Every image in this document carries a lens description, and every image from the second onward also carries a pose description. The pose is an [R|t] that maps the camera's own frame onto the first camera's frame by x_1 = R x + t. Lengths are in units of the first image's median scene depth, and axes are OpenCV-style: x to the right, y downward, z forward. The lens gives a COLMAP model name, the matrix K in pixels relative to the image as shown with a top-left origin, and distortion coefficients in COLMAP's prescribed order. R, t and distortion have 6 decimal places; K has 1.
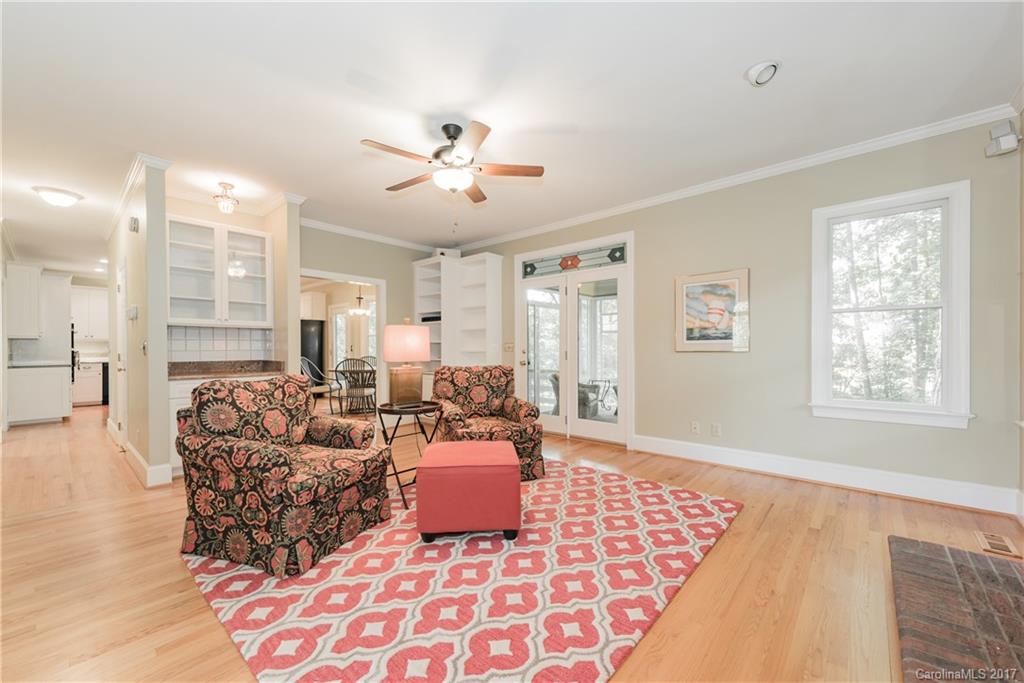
lens RADIAL K [[402.3, 0, 508.8], [0, 402.3, 348.6], [0, 0, 1]] dist [0.010190, -0.000184]
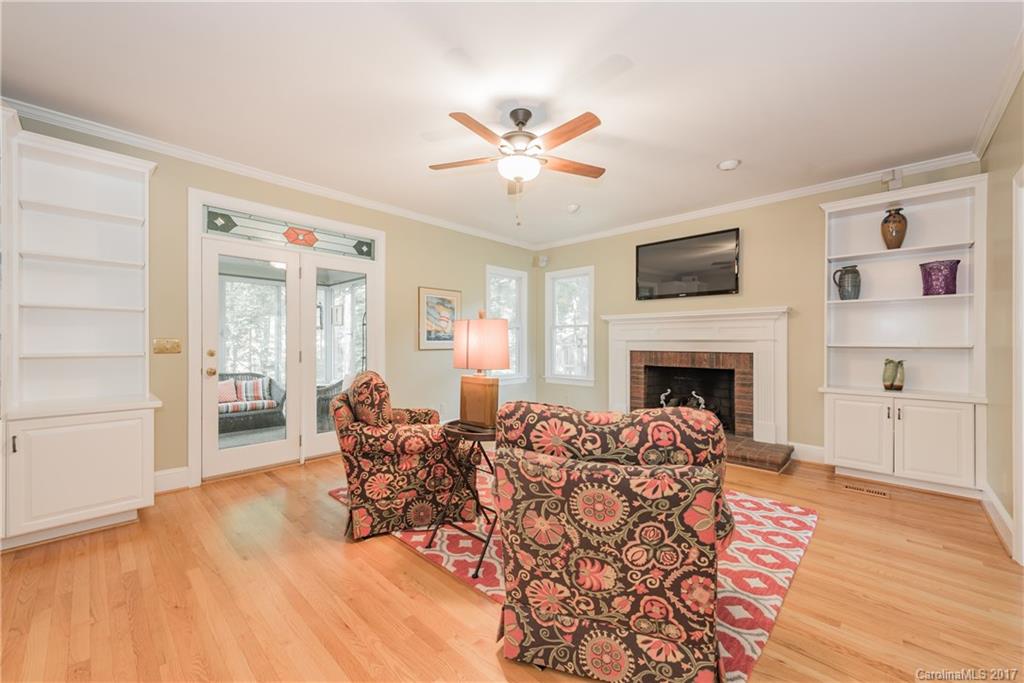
lens RADIAL K [[402.3, 0, 511.7], [0, 402.3, 341.2], [0, 0, 1]] dist [0.010190, -0.000184]
pose [[0.029393, 0.007042, 0.999543, -0.782689], [-0.005787, 0.999960, -0.006875, -0.011717], [-0.999551, -0.005582, 0.029433, 0.725756]]
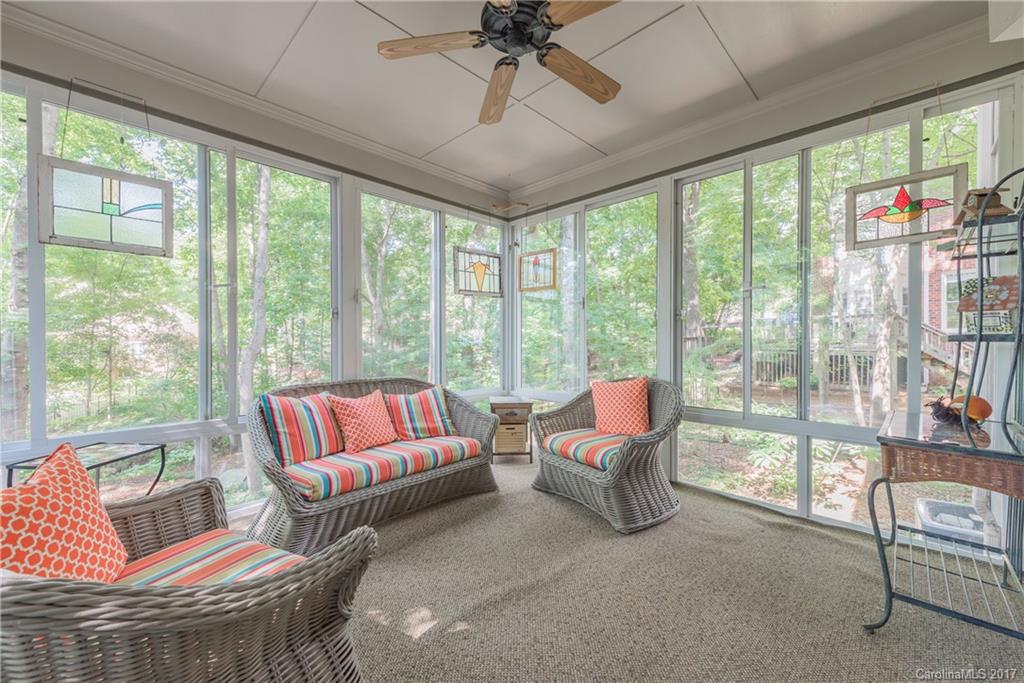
lens RADIAL K [[402.3, 0, 512.1], [0, 402.3, 343.0], [0, 0, 1]] dist [0.010190, -0.000184]
pose [[0.066057, 0.000457, 0.997816, -0.335516], [0.002122, 0.999998, -0.000598, 0.017934], [-0.997814, 0.002157, 0.066056, 1.185442]]
